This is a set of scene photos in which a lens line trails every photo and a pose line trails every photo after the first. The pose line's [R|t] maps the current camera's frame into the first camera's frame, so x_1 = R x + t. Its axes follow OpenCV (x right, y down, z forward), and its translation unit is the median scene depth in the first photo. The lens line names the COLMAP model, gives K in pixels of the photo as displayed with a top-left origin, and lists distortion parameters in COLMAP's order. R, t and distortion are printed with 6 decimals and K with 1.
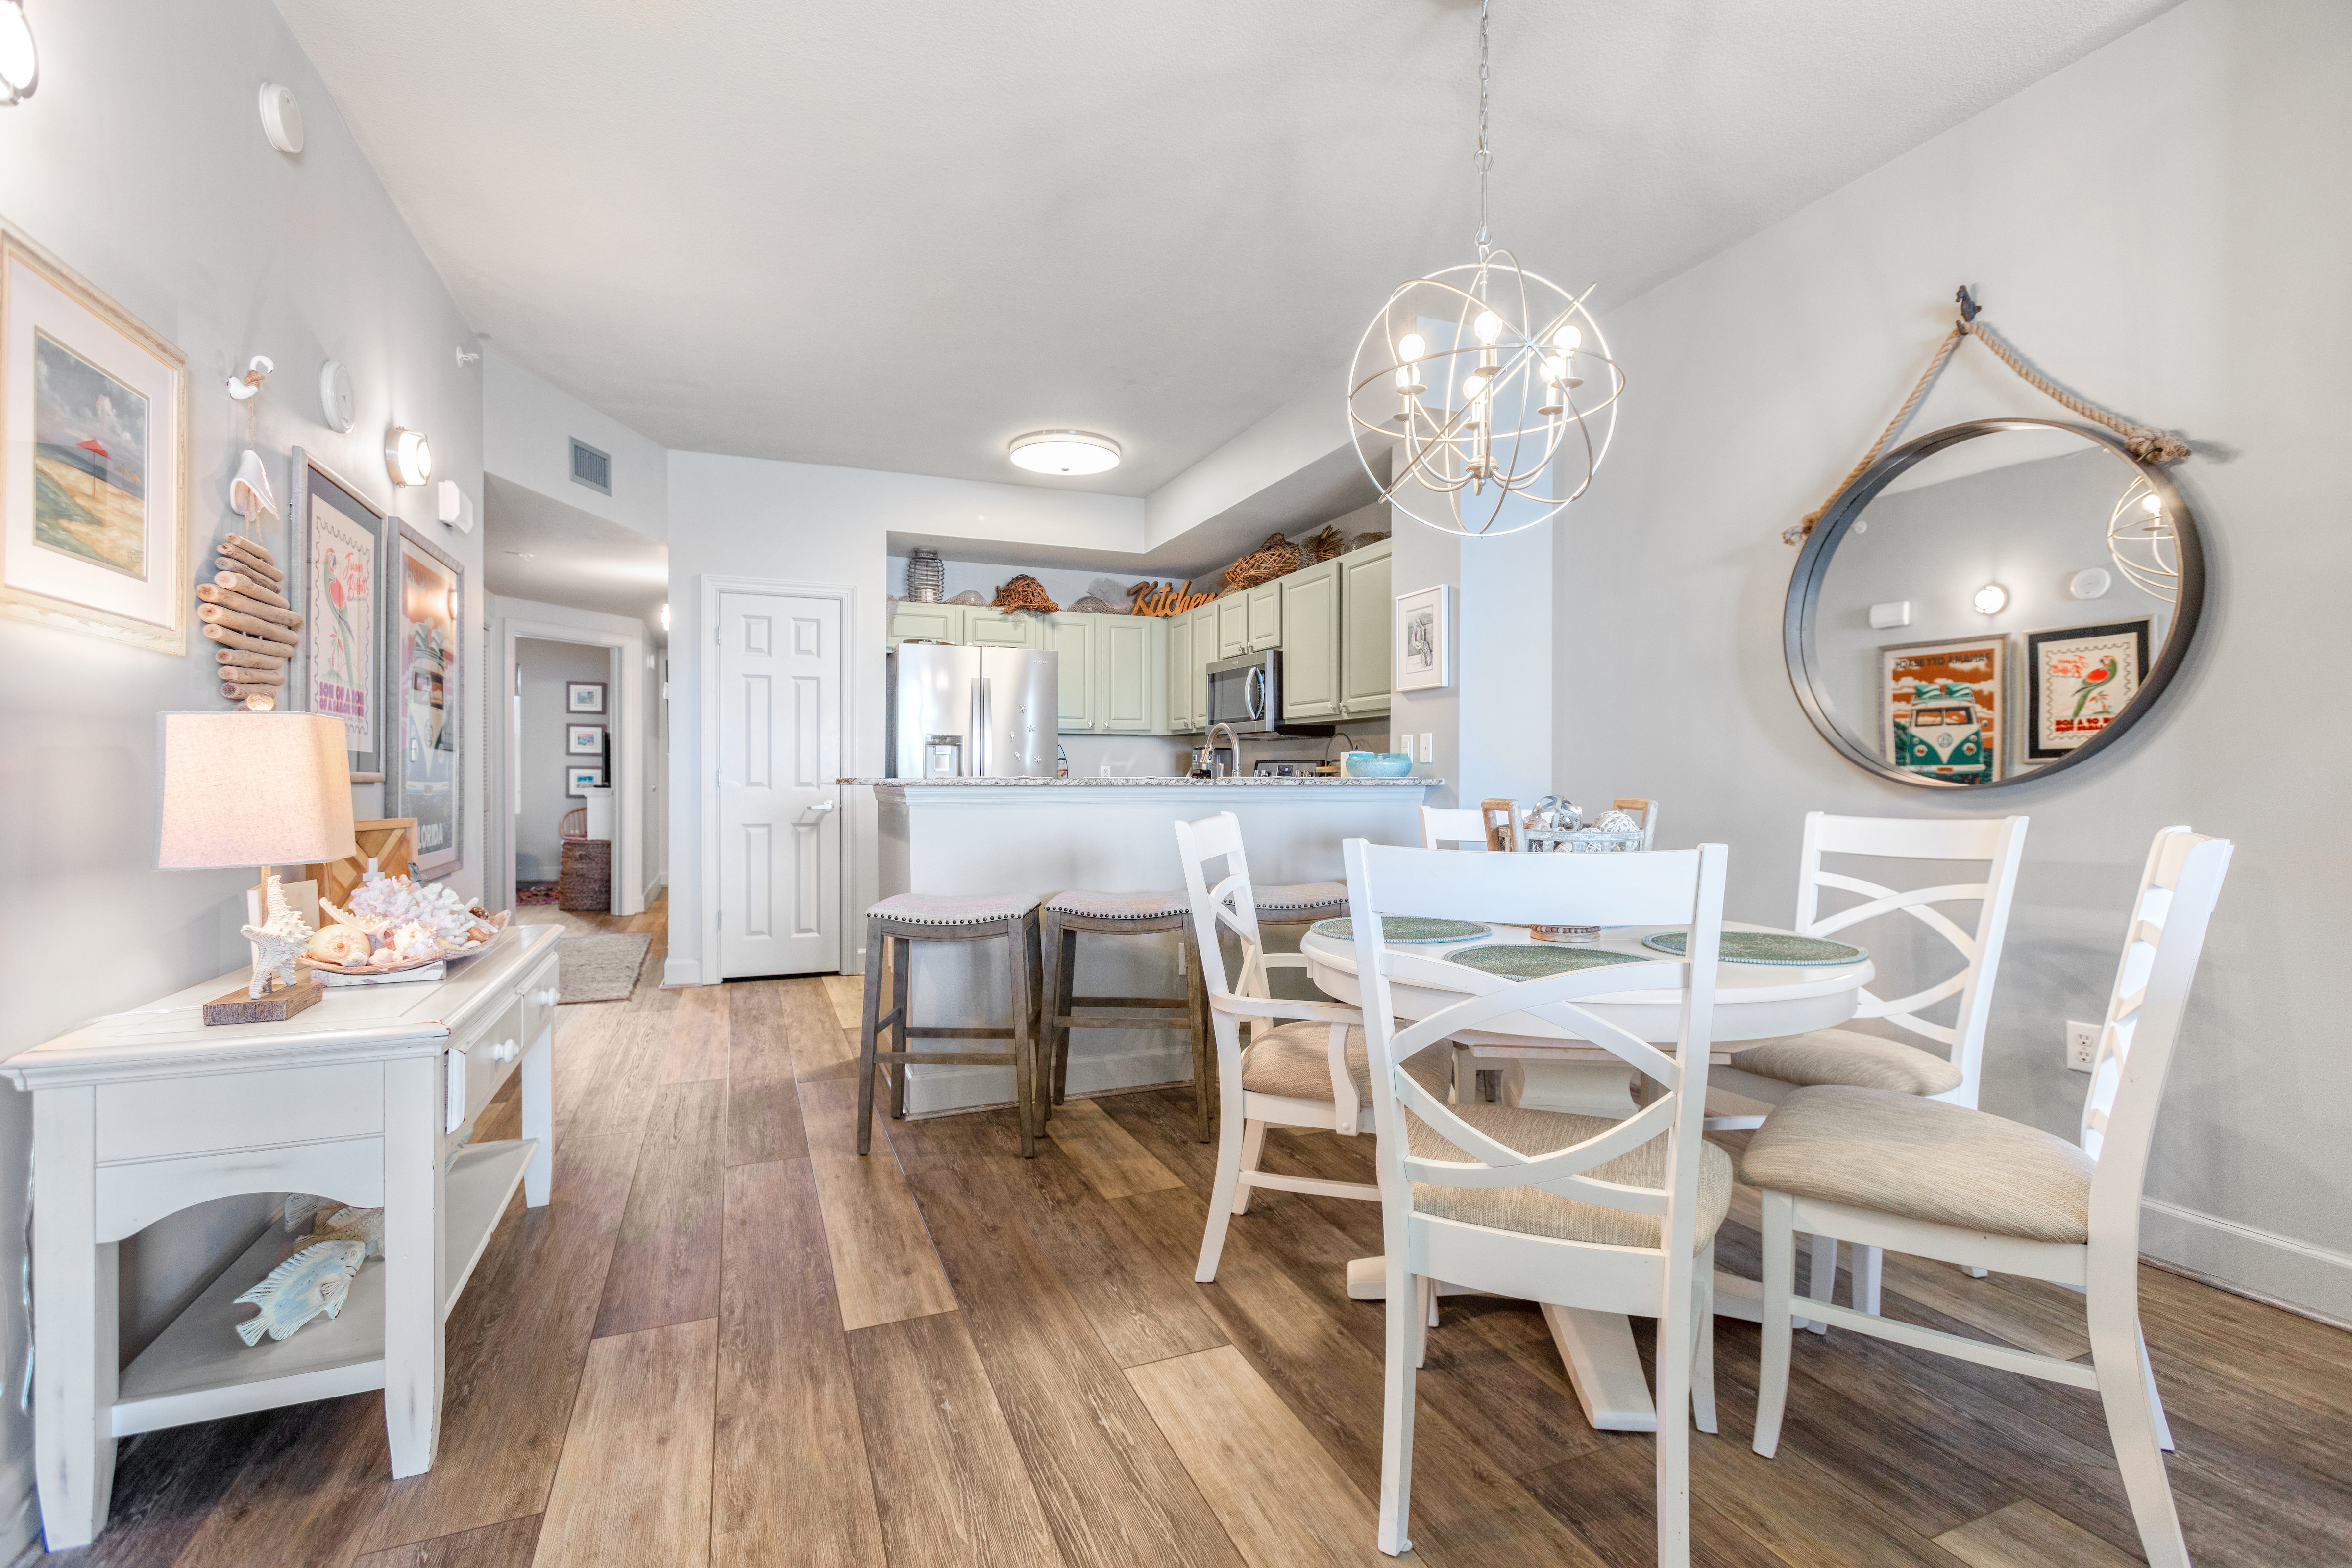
lens RADIAL K [[1045.5, 0, 1156.5], [0, 1045.5, 791.3], [0, 0, 1]] dist [0.002360, 0.001040]
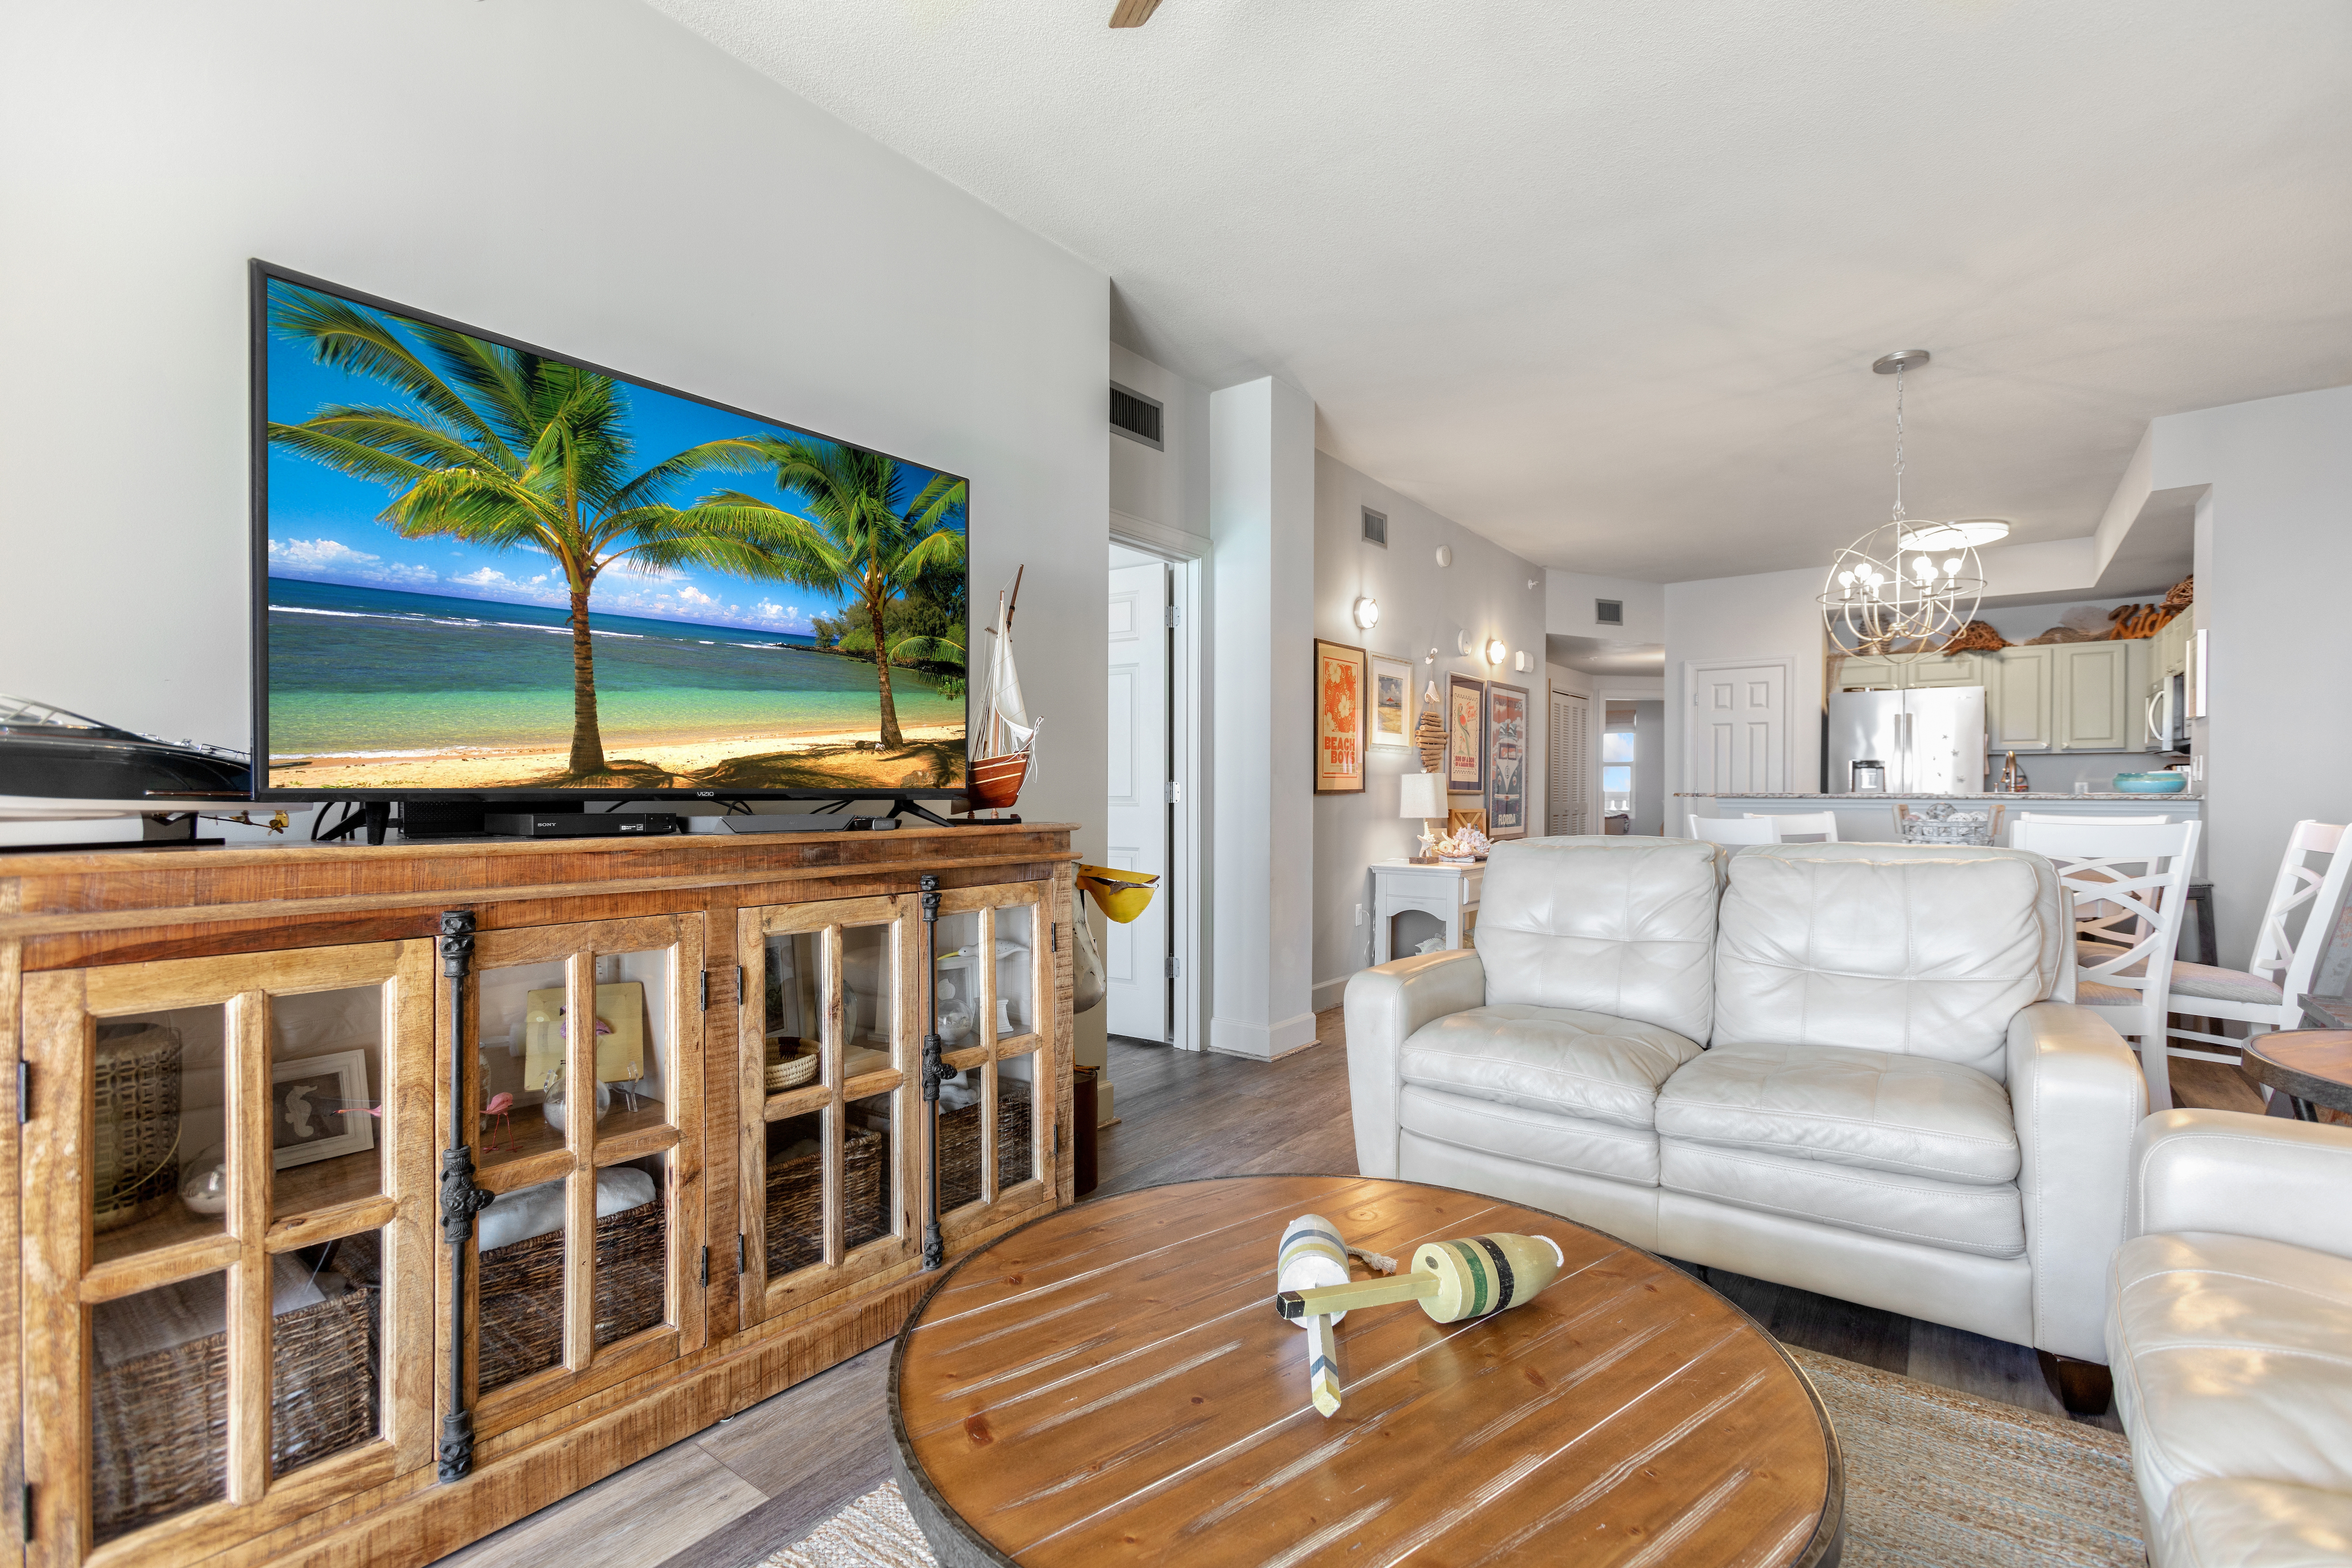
lens RADIAL K [[1045.5, 0, 1156.5], [0, 1045.5, 791.3], [0, 0, 1]] dist [0.002360, 0.001040]
pose [[0.505309, 0.002160, -0.862936, 0.497462], [-0.012763, 0.999906, -0.004971, 0.002703], [0.862844, 0.013525, 0.505289, -0.444235]]
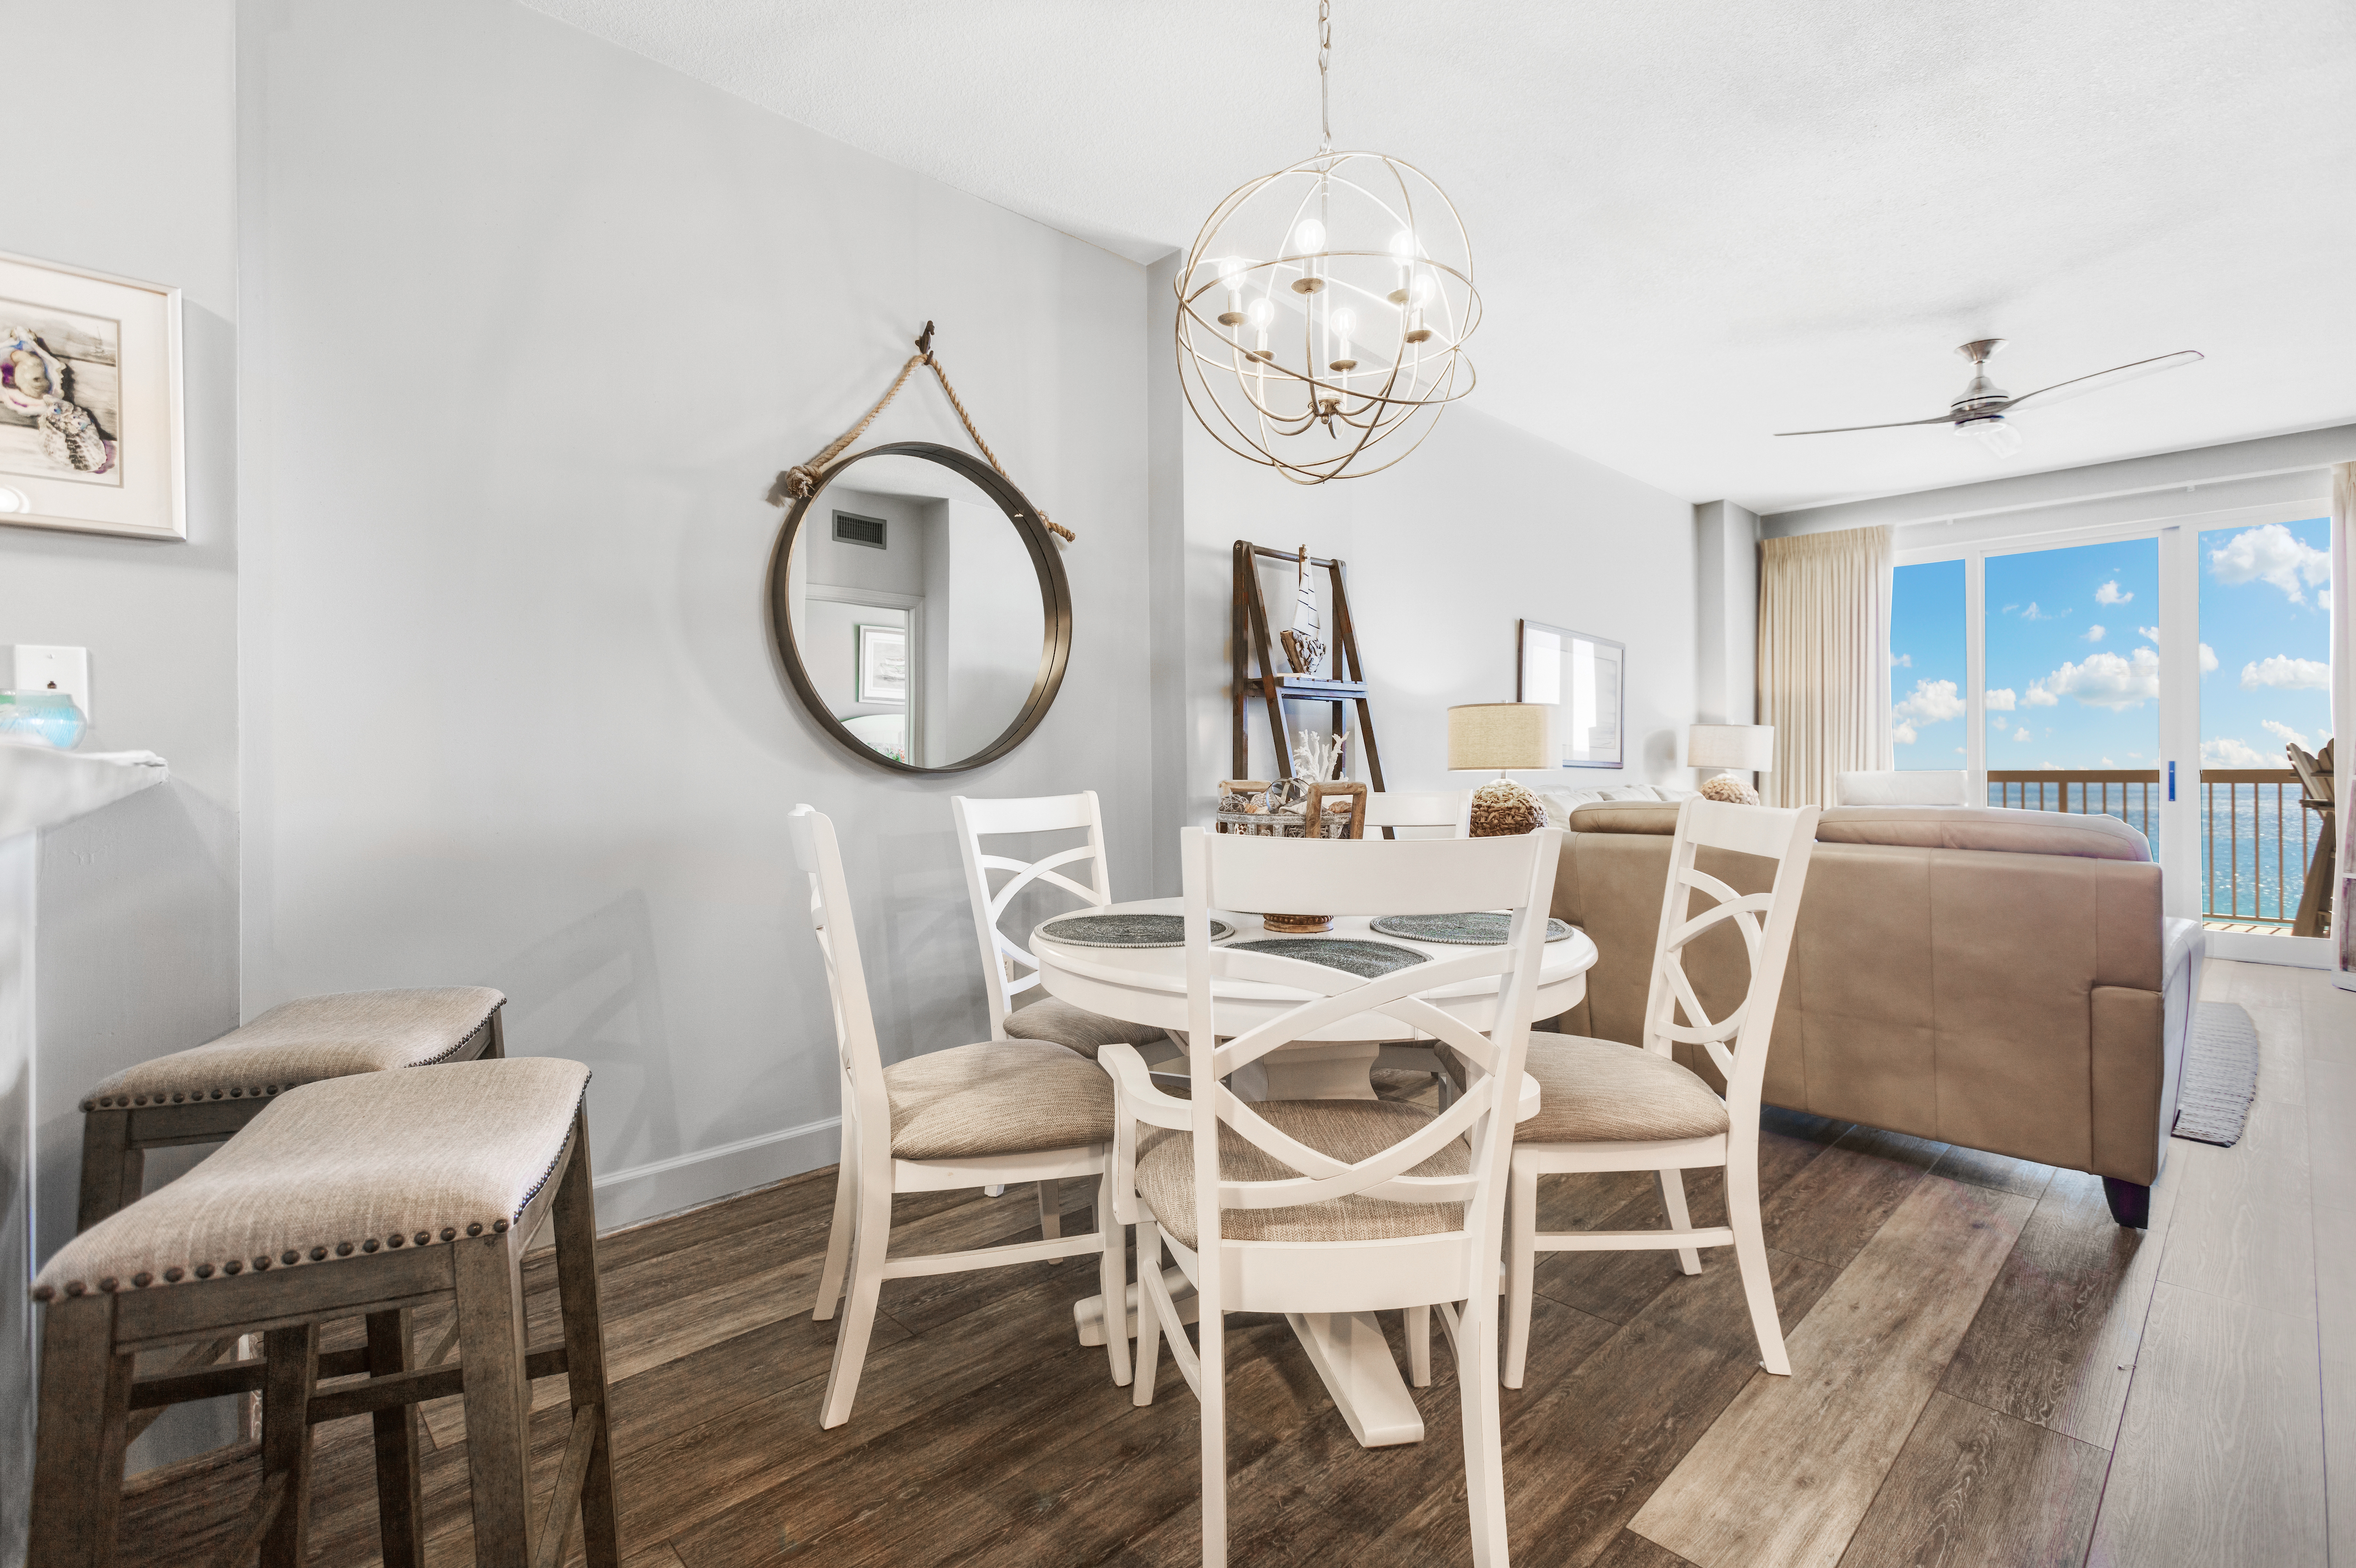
lens RADIAL K [[1047.2, 0, 1158.4], [0, 1047.2, 791.3], [0, 0, 1]] dist [0.002360, 0.001040]
pose [[-0.358596, -0.025257, 0.933151, -0.180033], [0.013105, 0.999399, 0.032087, -0.007116], [-0.933401, 0.023735, -0.358049, 0.575353]]
